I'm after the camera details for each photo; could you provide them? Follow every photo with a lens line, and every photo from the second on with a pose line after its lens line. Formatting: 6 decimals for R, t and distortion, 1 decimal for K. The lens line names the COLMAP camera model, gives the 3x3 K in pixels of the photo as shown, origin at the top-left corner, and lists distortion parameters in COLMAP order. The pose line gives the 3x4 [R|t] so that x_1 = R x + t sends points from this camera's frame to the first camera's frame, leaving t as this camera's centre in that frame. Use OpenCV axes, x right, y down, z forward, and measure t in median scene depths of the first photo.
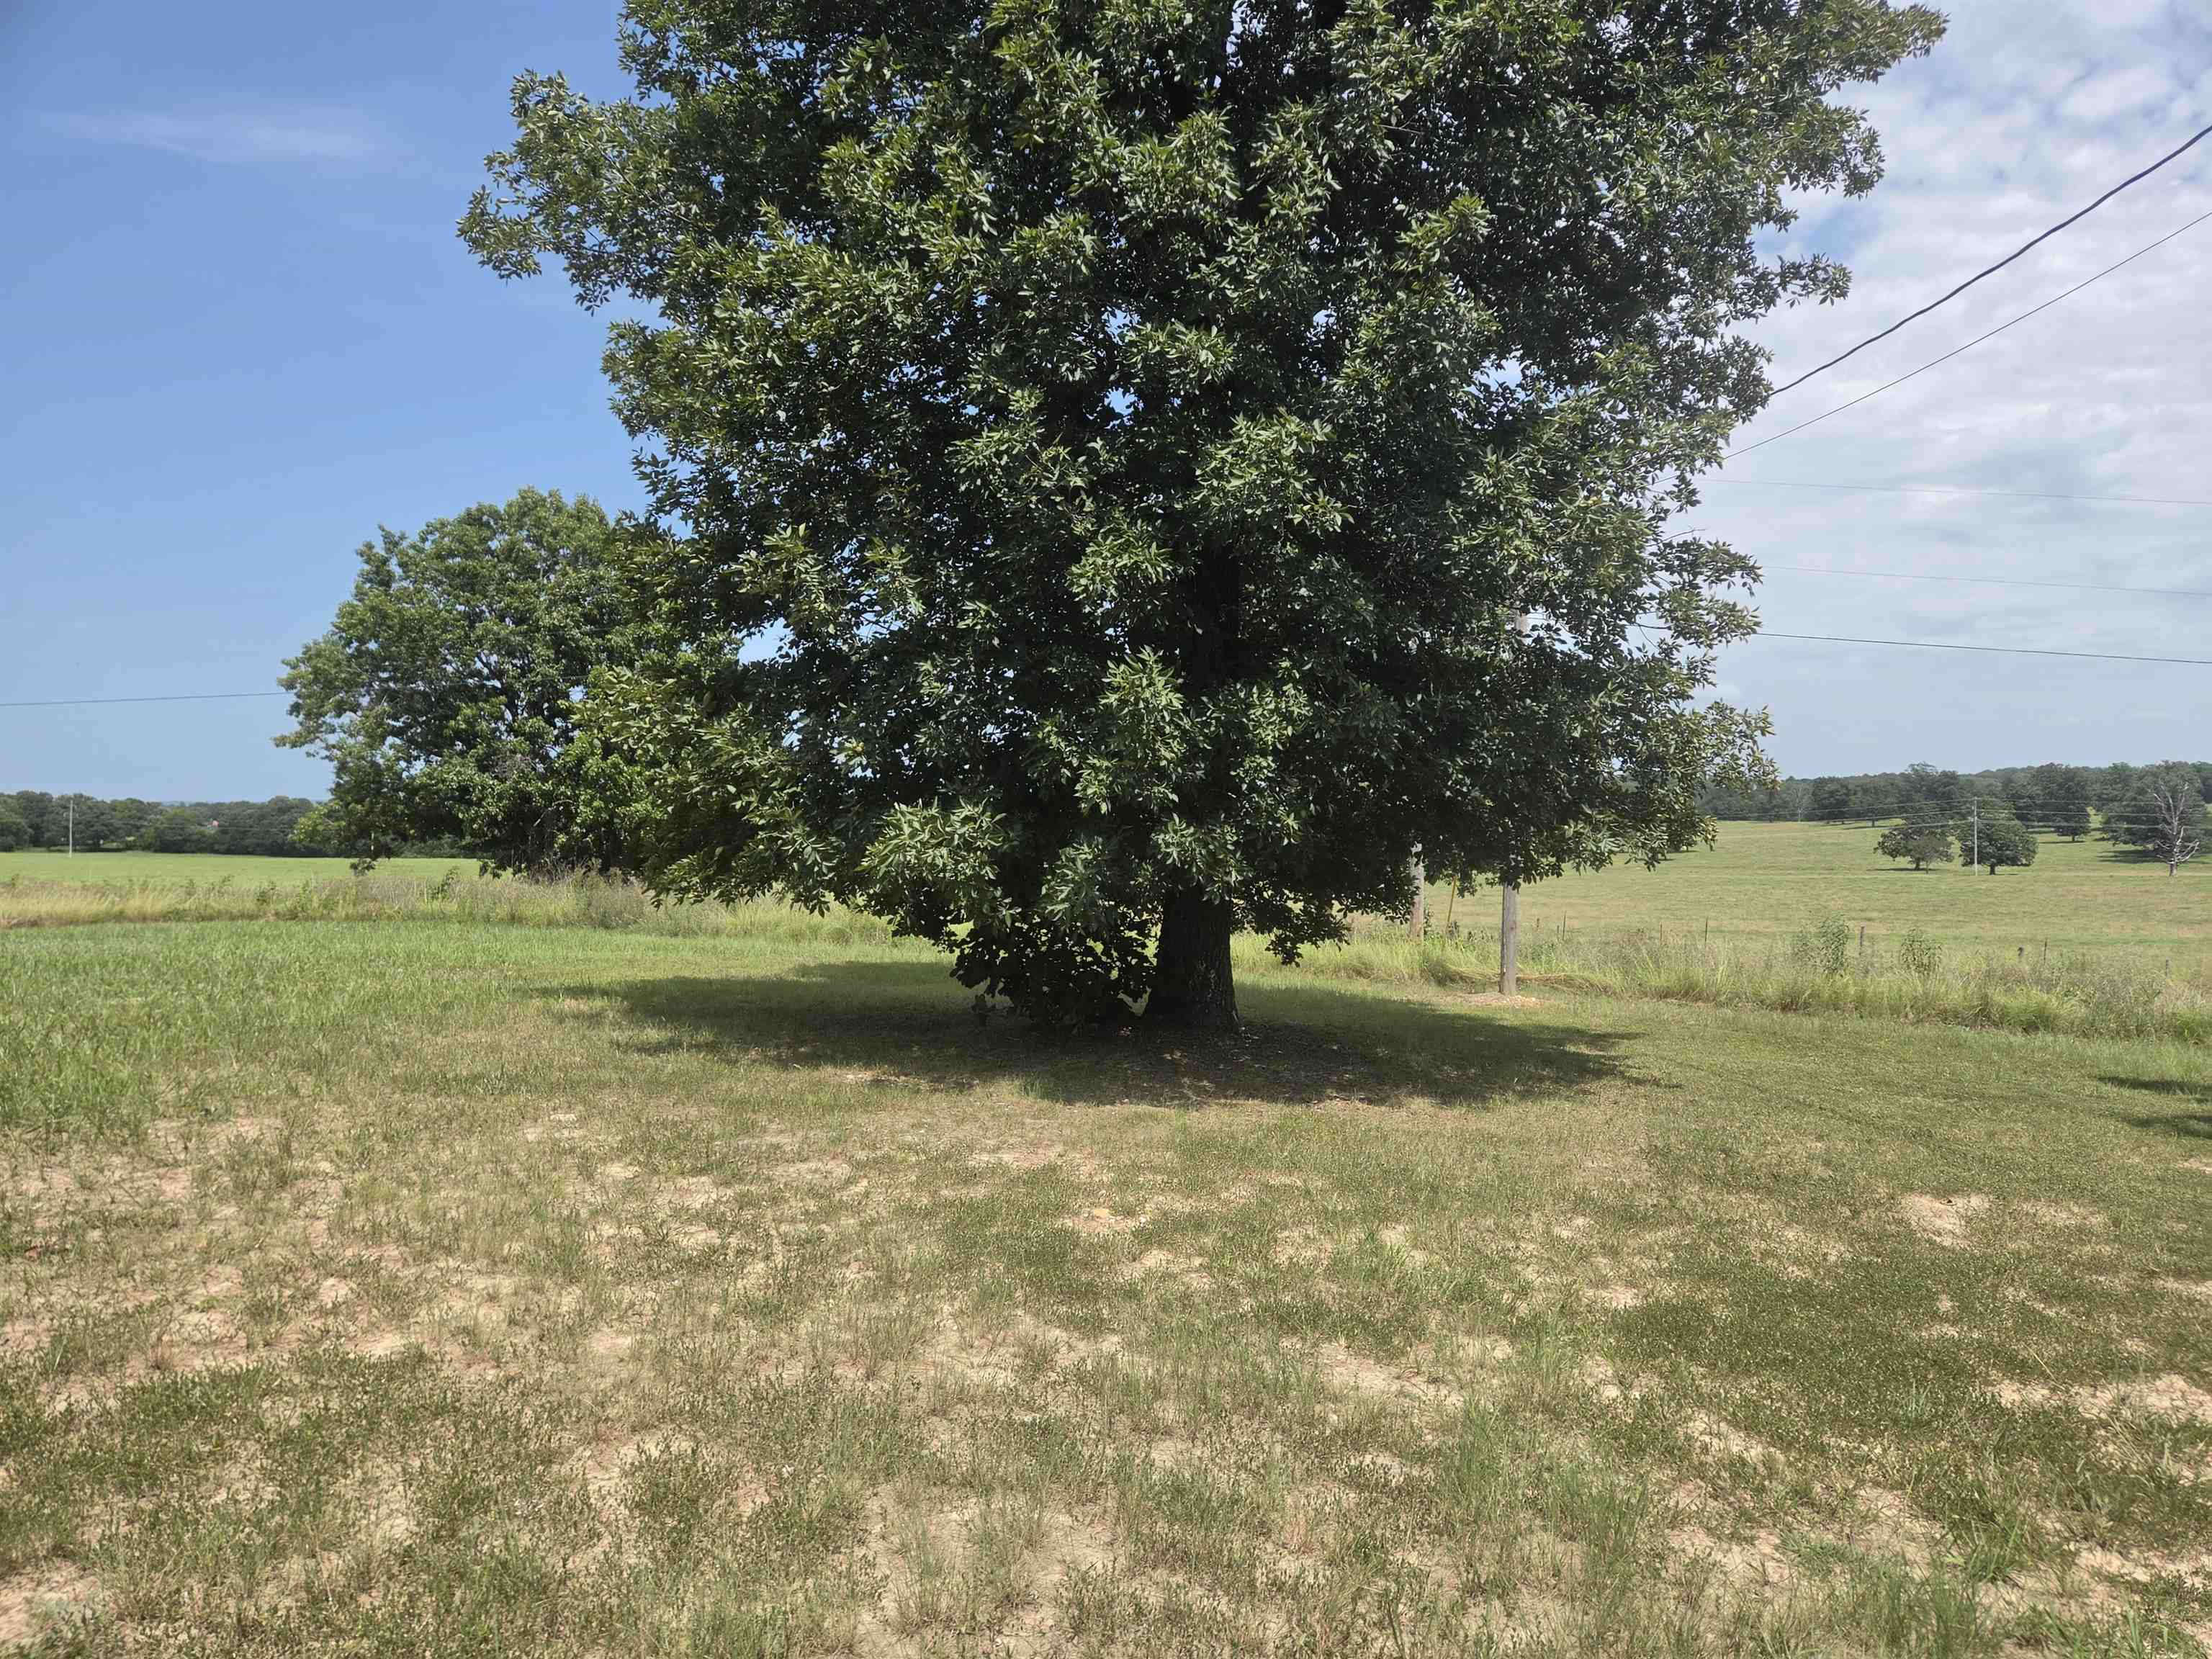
lens RADIAL K [[1464.0, 0, 1139.6], [0, 1464.0, 832.4], [0, 0, 1]] dist [0.069310, -0.046683]
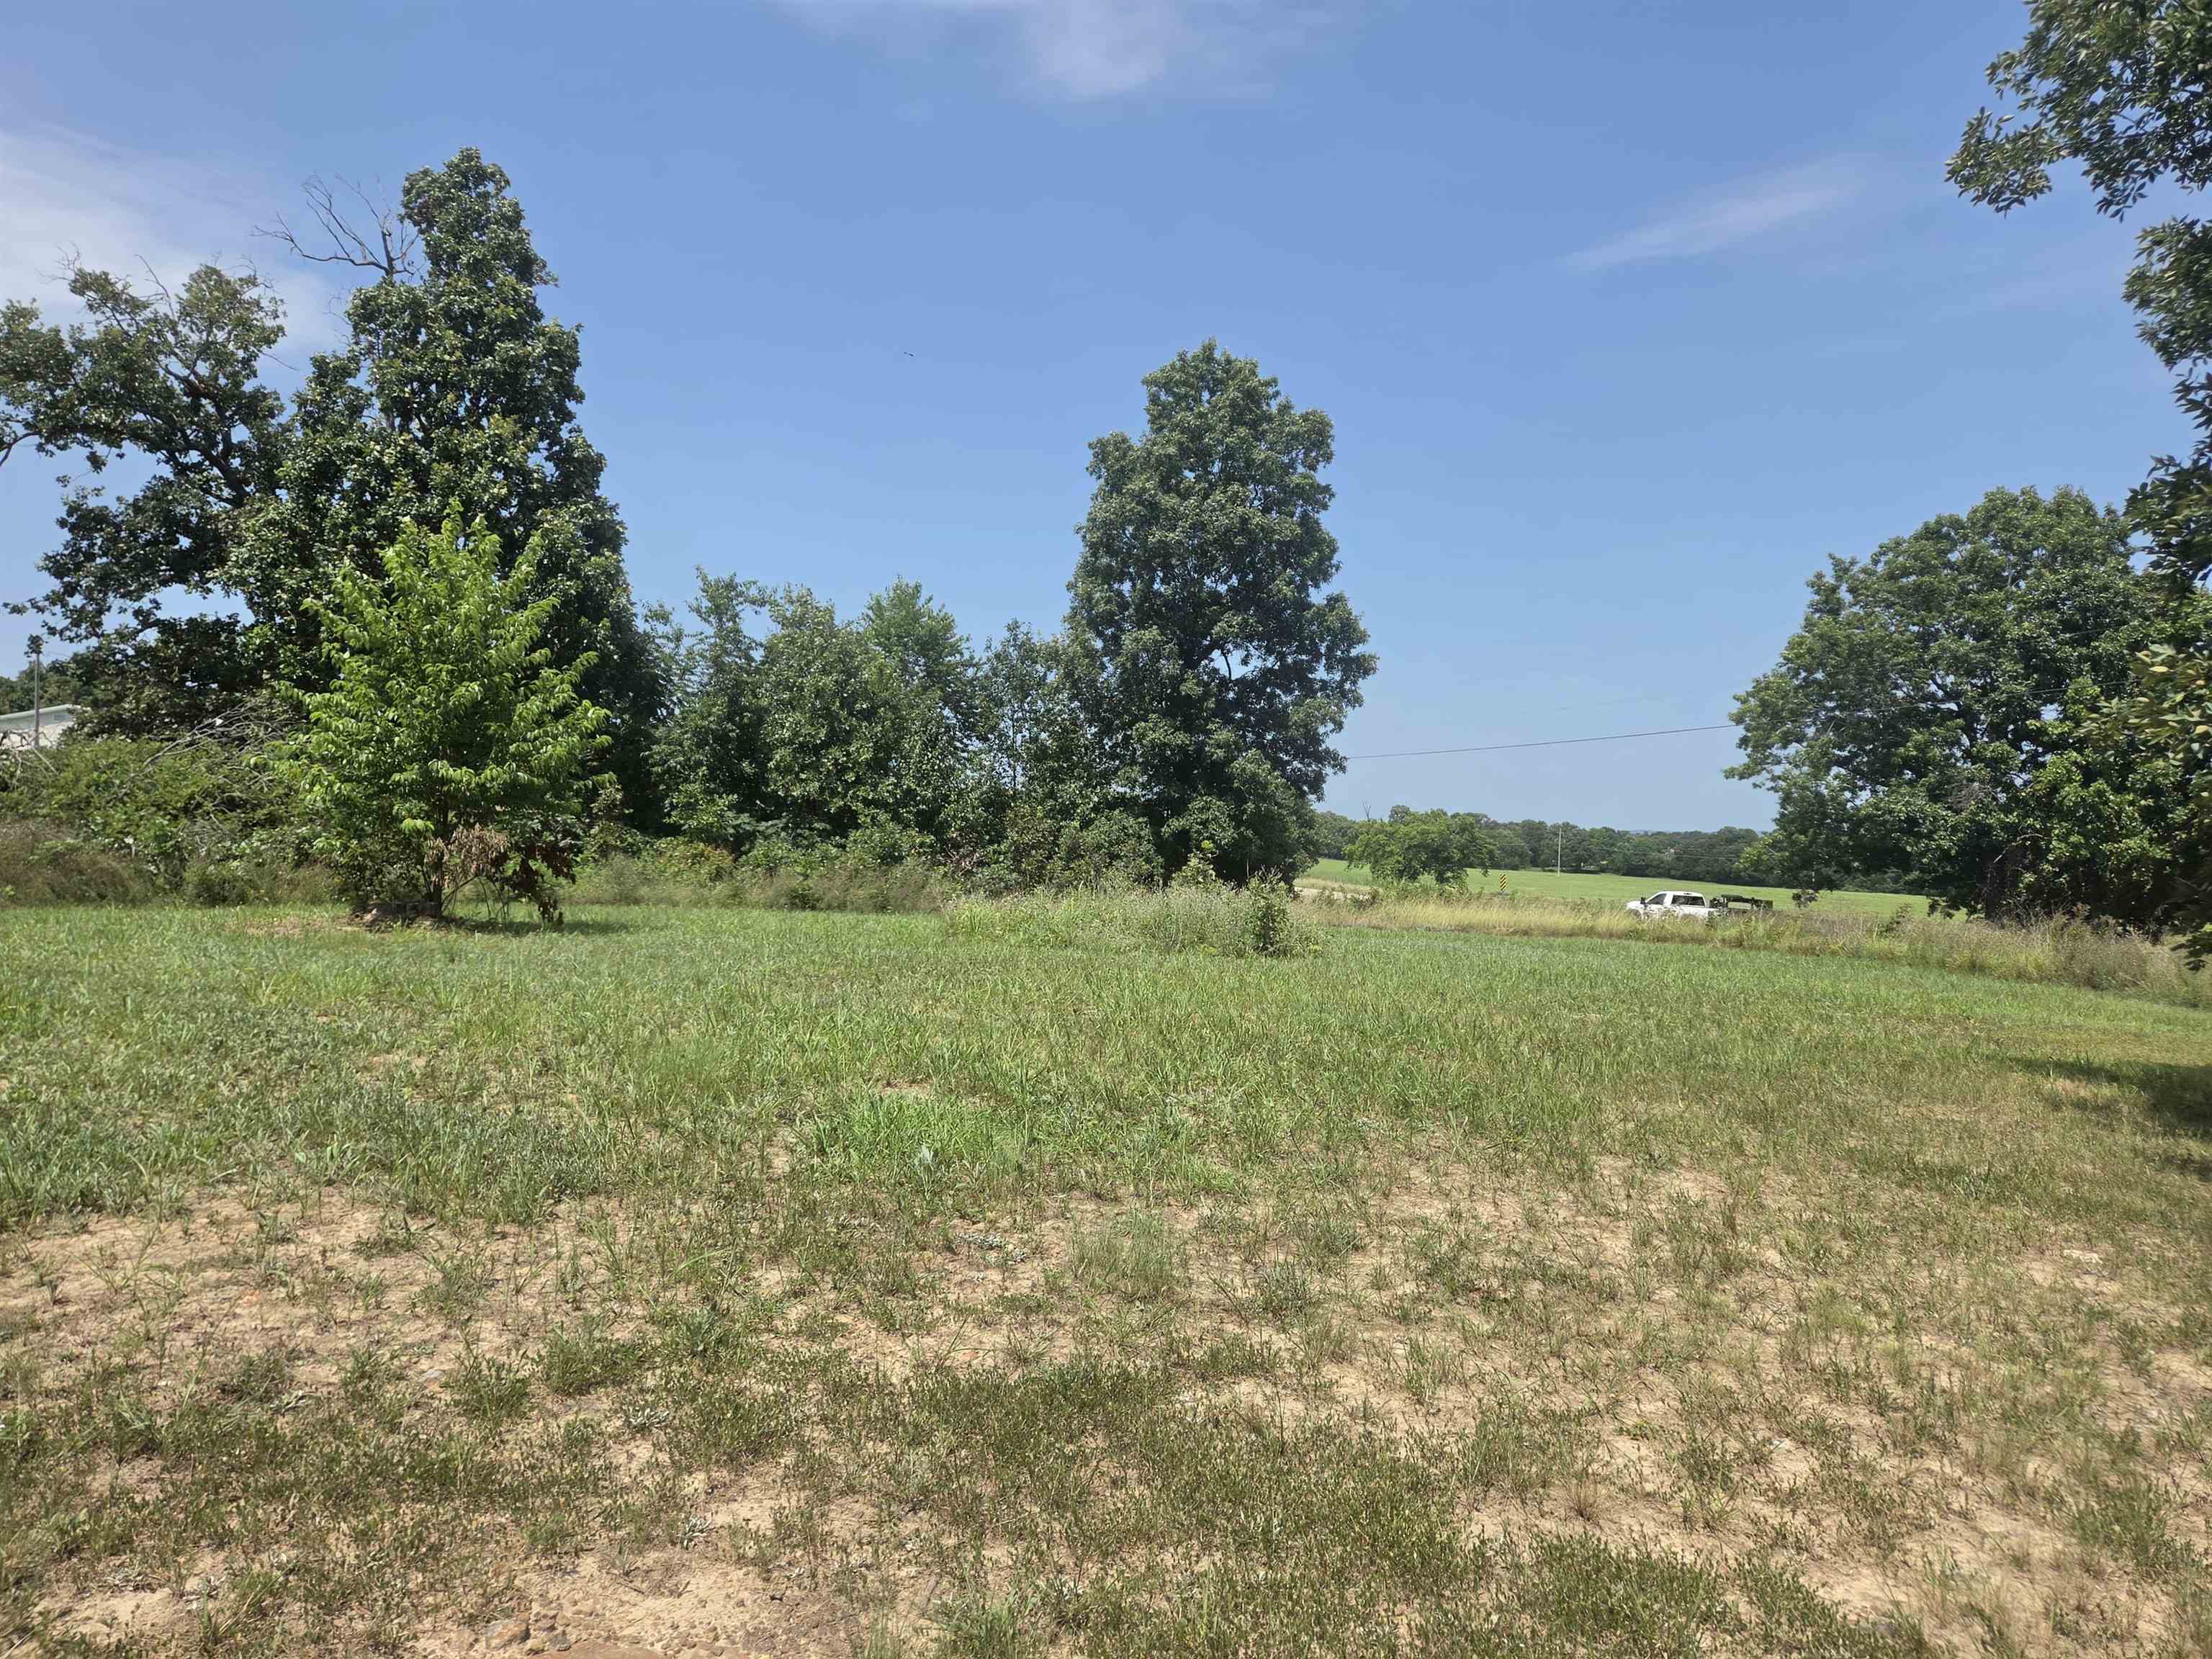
lens RADIAL K [[1464.0, 0, 1097.4], [0, 1464.0, 814.5], [0, 0, 1]] dist [0.069310, -0.046683]
pose [[0.601208, 0.005394, -0.799074, -0.070475], [-0.032750, 0.999303, -0.017895, 0.002113], [0.798421, 0.036929, 0.600966, 0.120743]]
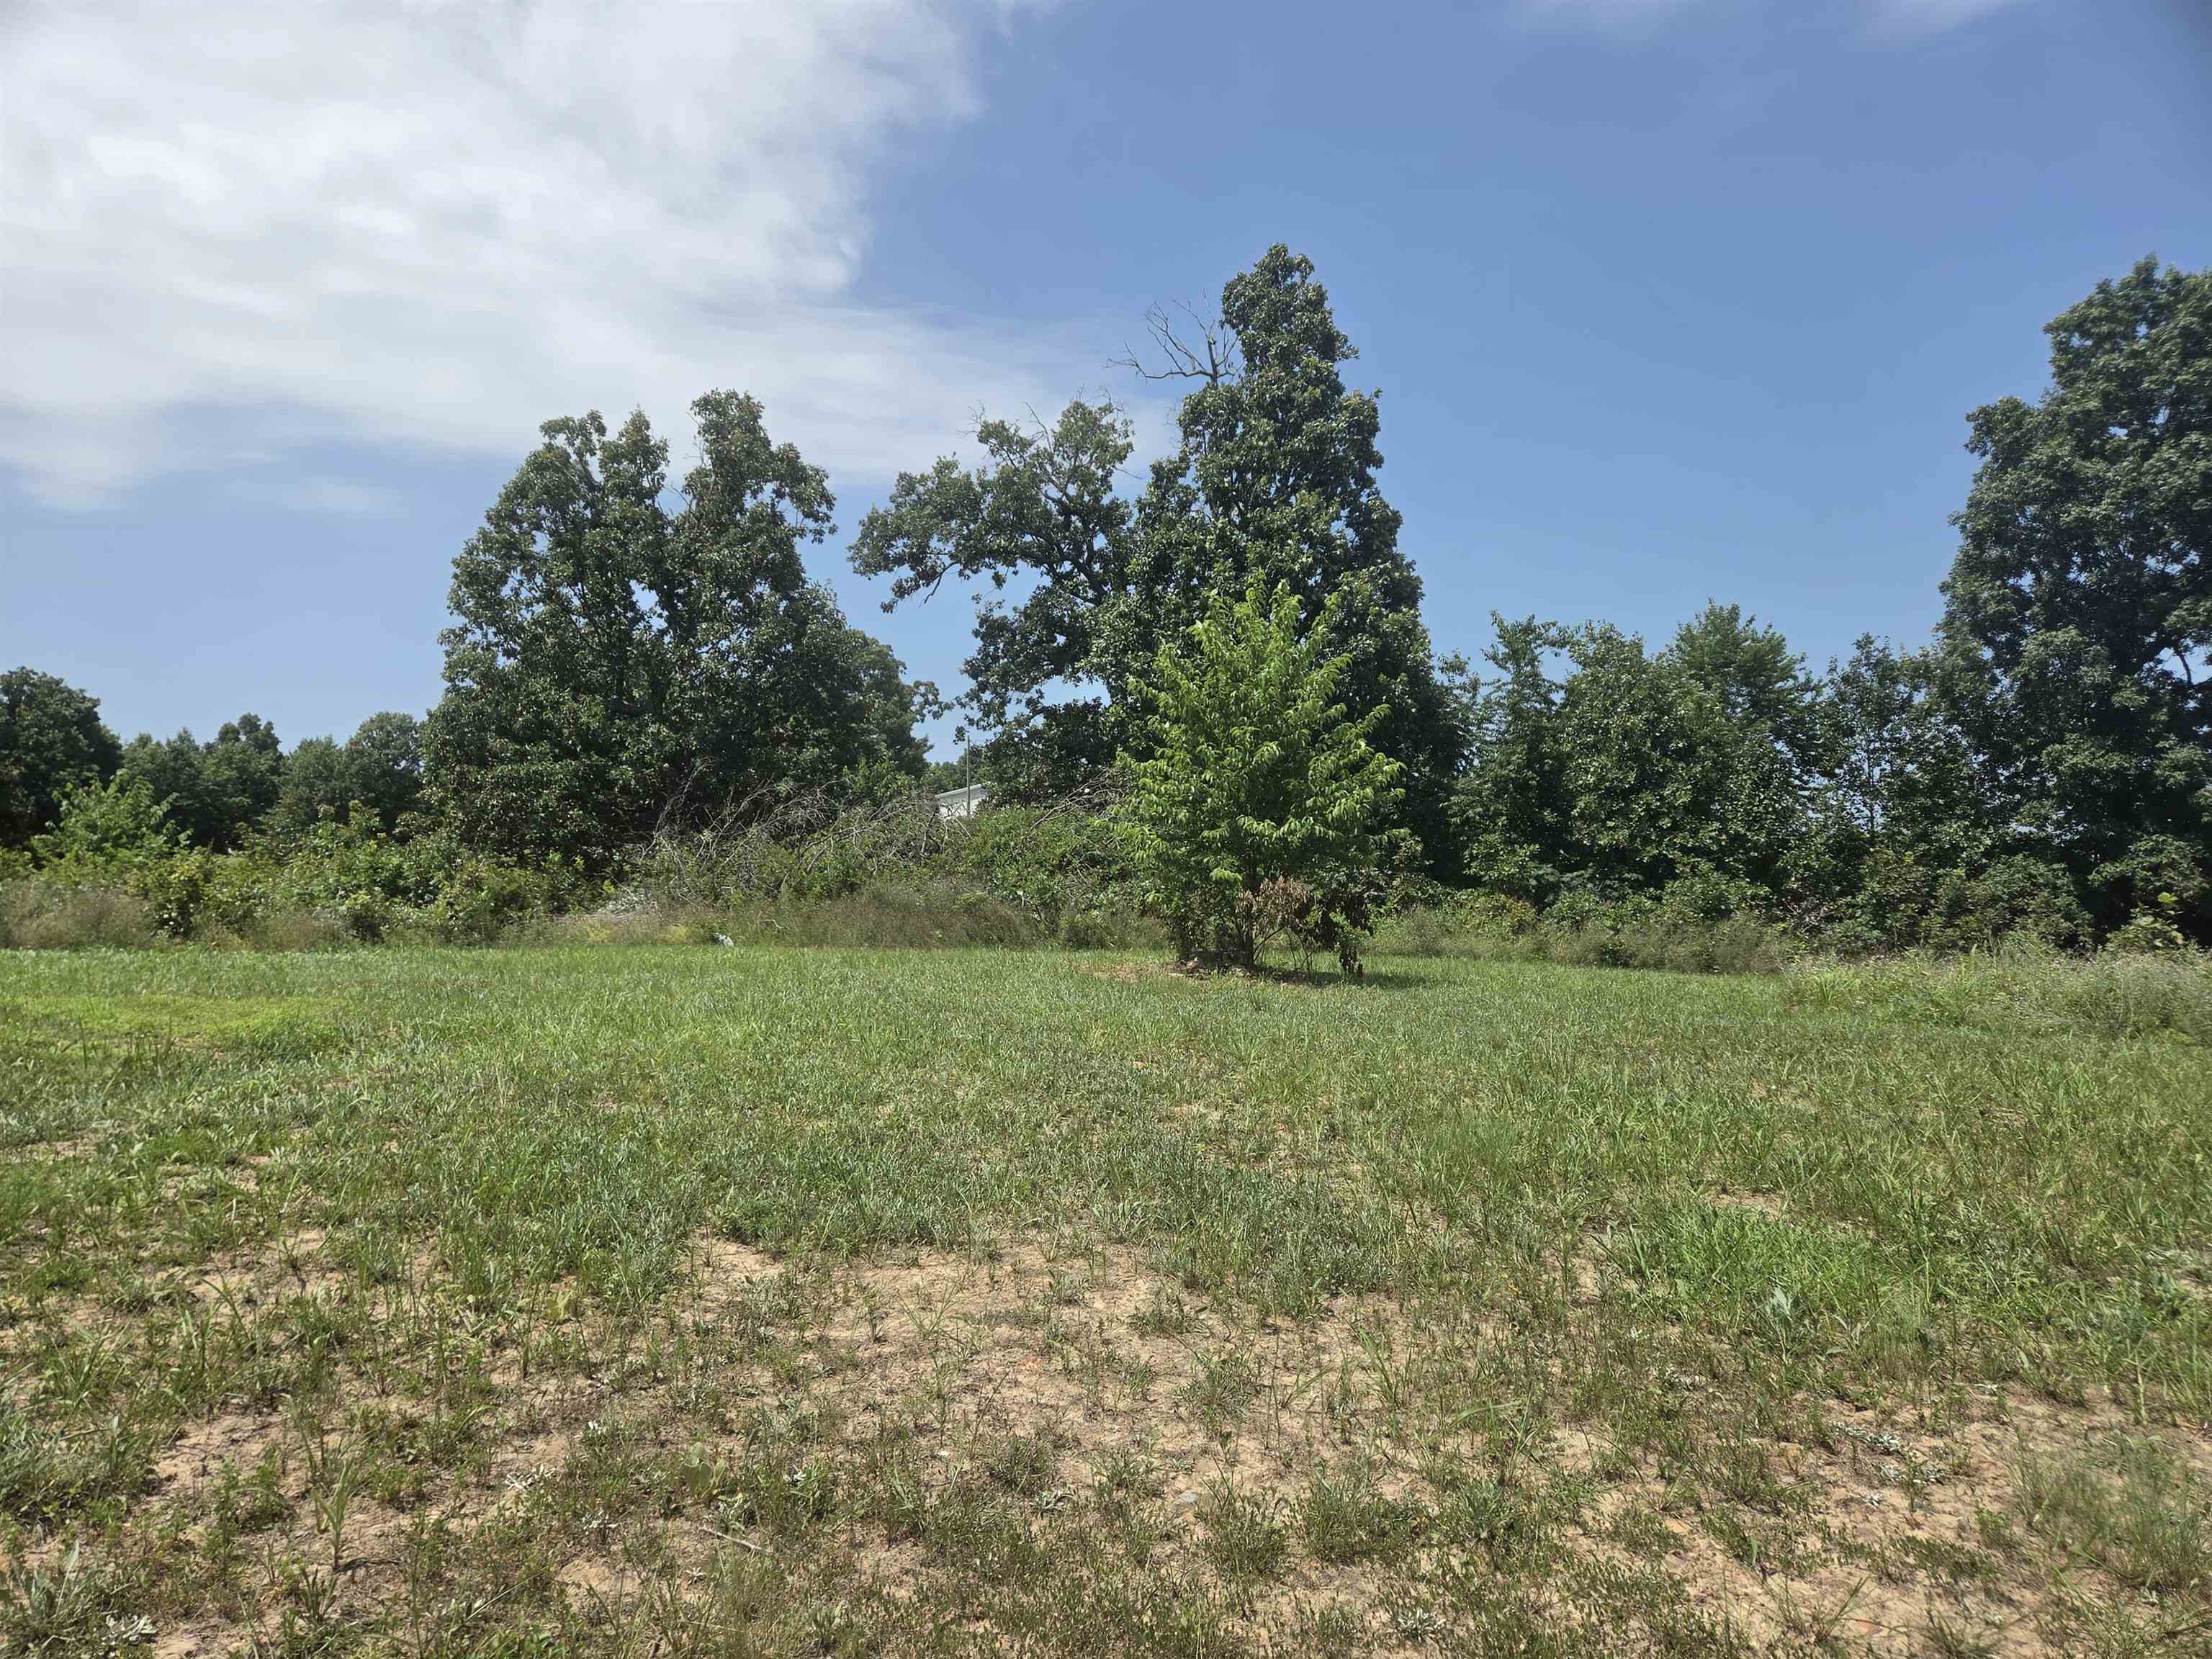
lens RADIAL K [[1464.0, 0, 1073.9], [0, 1464.0, 836.3], [0, 0, 1]] dist [0.069310, -0.046683]
pose [[0.097345, -0.018579, -0.995077, -0.128047], [-0.025775, 0.999443, -0.021182, 0.000471], [0.994917, 0.027710, 0.096812, 0.150958]]
